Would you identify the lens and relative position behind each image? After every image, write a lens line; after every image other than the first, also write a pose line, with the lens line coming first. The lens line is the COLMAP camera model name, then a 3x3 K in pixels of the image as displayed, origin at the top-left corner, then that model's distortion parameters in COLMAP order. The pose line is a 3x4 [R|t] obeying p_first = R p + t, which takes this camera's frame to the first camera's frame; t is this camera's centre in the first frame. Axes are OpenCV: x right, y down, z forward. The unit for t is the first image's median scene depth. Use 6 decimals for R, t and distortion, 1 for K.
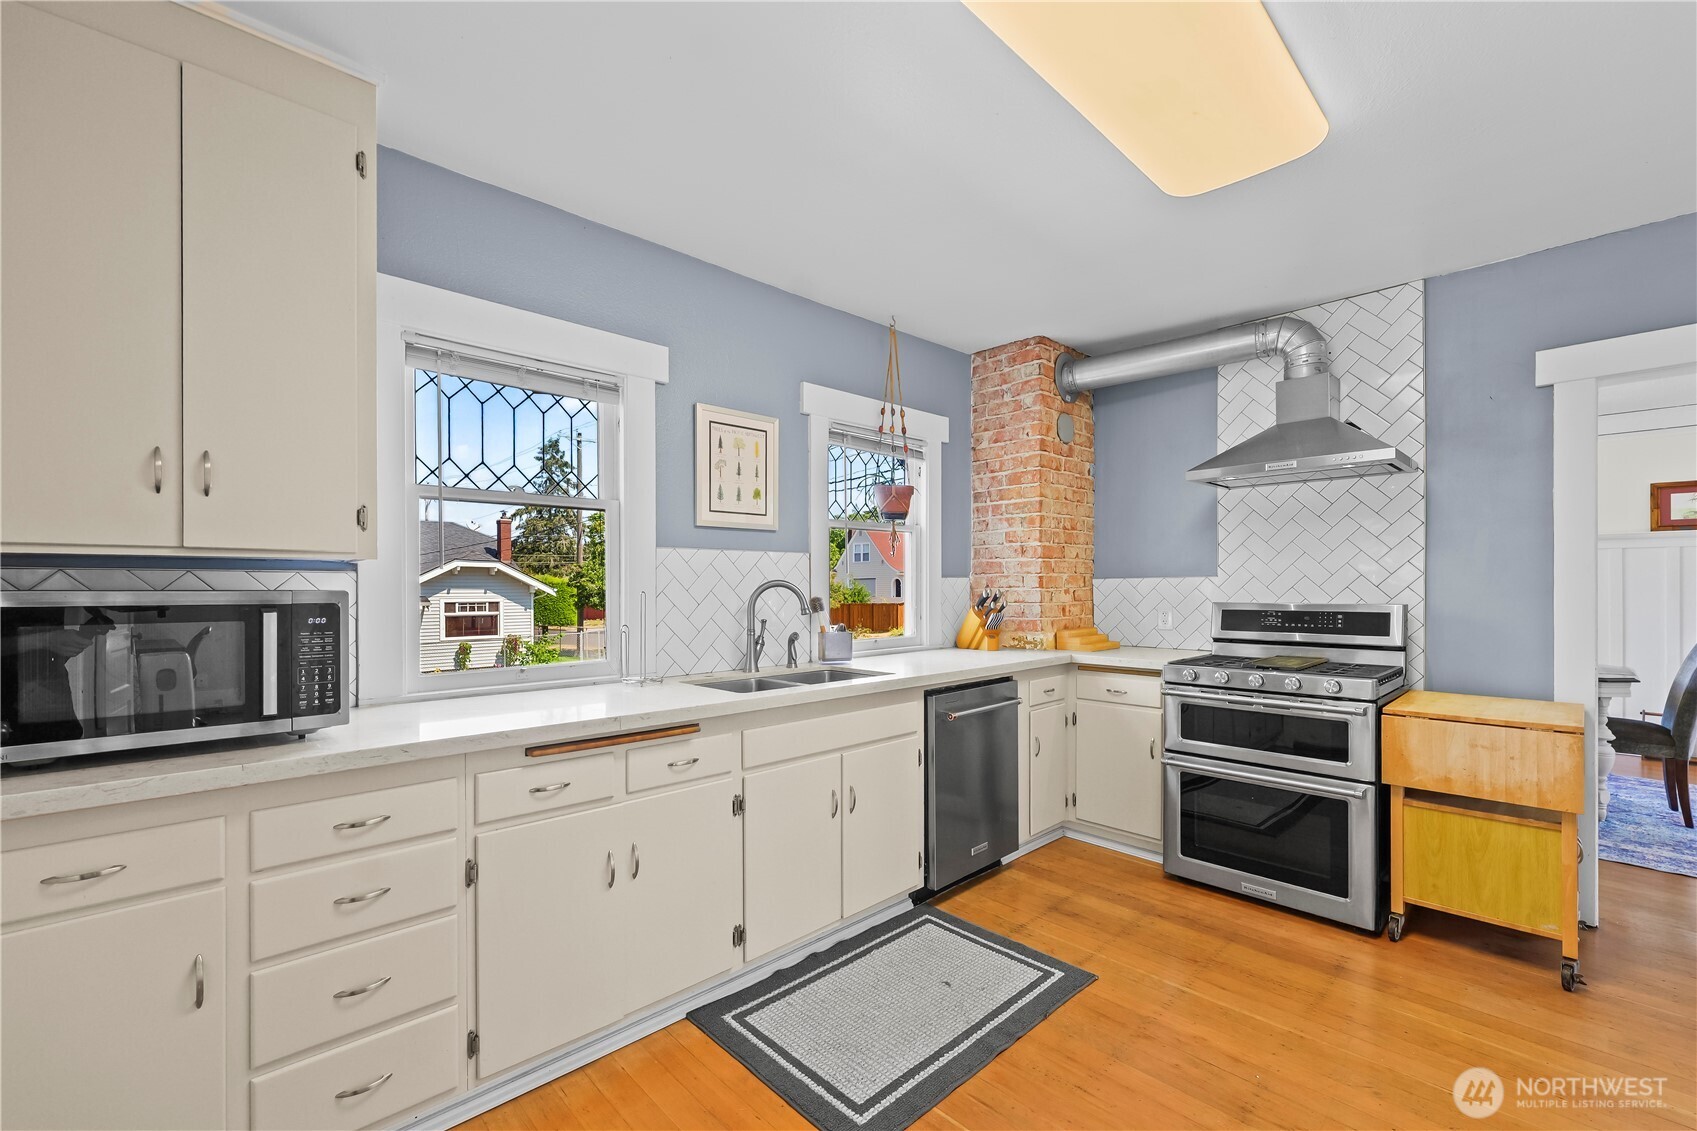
lens RADIAL K [[707.6, 0, 850.4], [0, 707.6, 581.3], [0, 0, 1]] dist [0.000834, 0.000148]
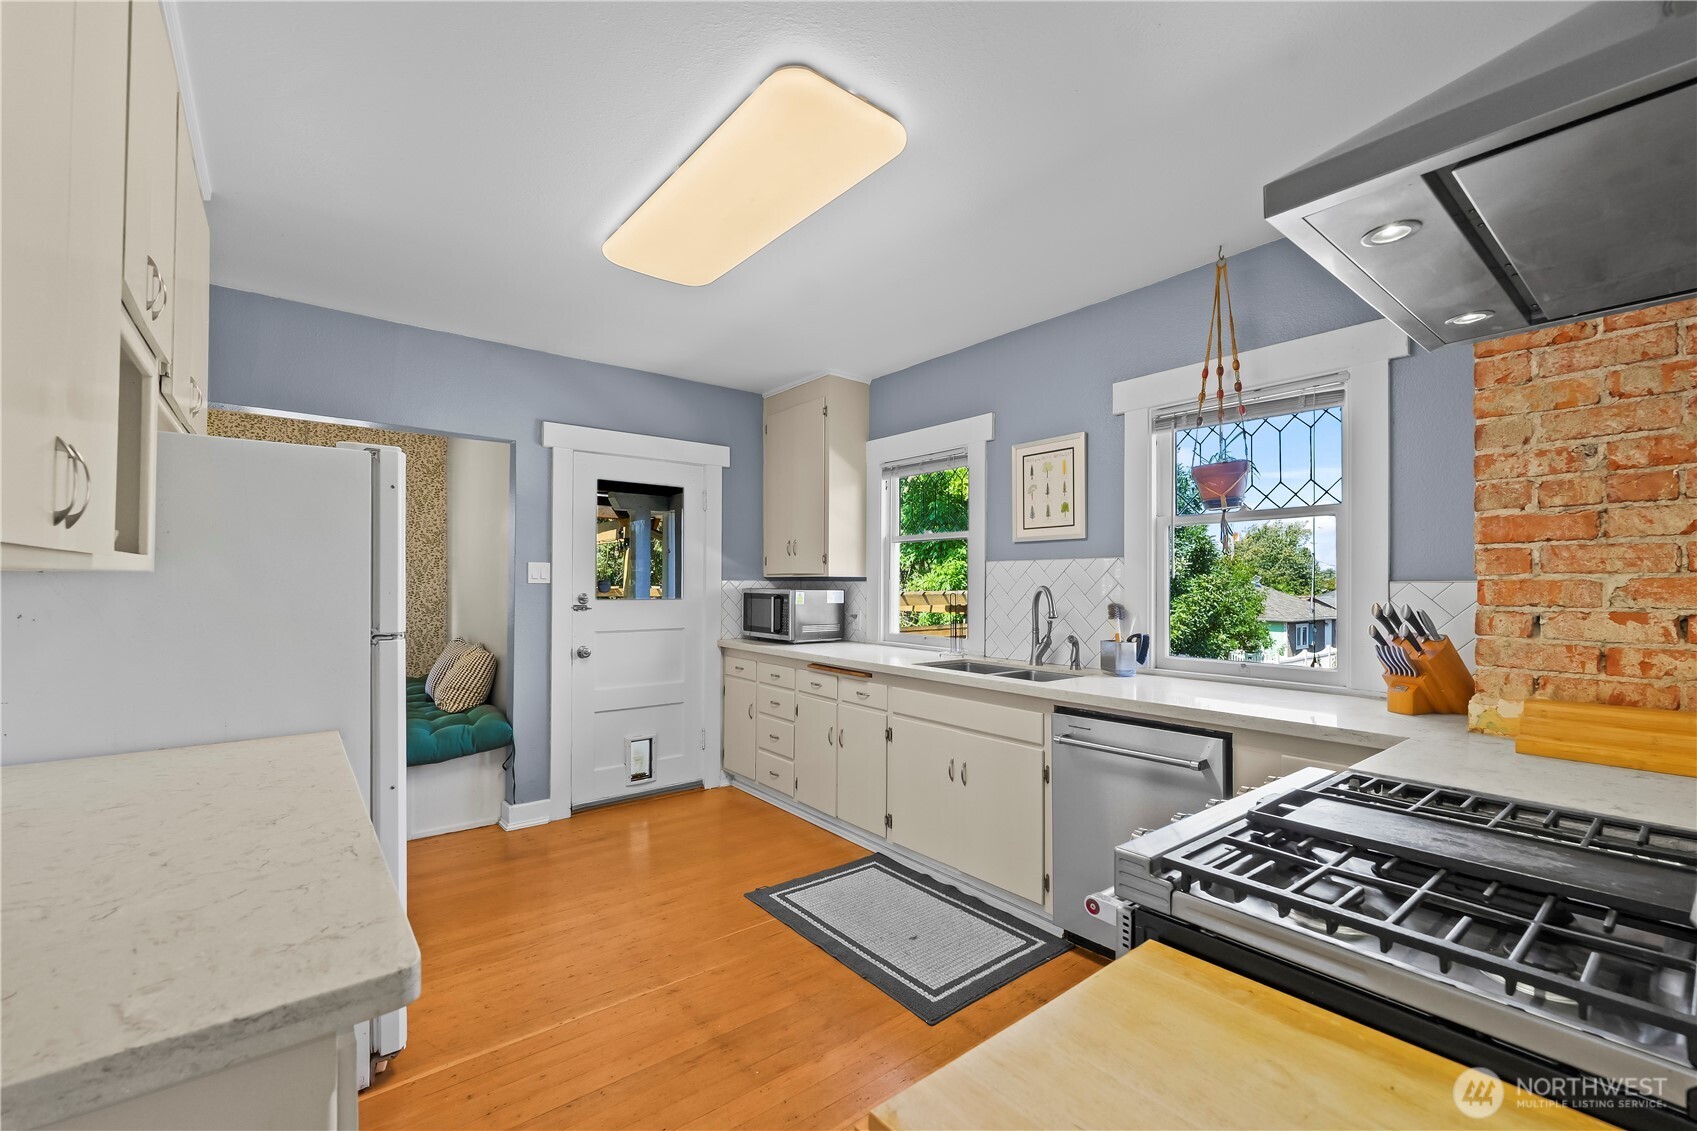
lens RADIAL K [[707.6, 0, 850.0], [0, 707.6, 571.0], [0, 0, 1]] dist [0.000834, 0.000148]
pose [[-0.084774, -0.012037, -0.996327, 1.047834], [0.004464, 0.999912, -0.012460, -0.012843], [0.996390, -0.005504, -0.084713, 0.801541]]
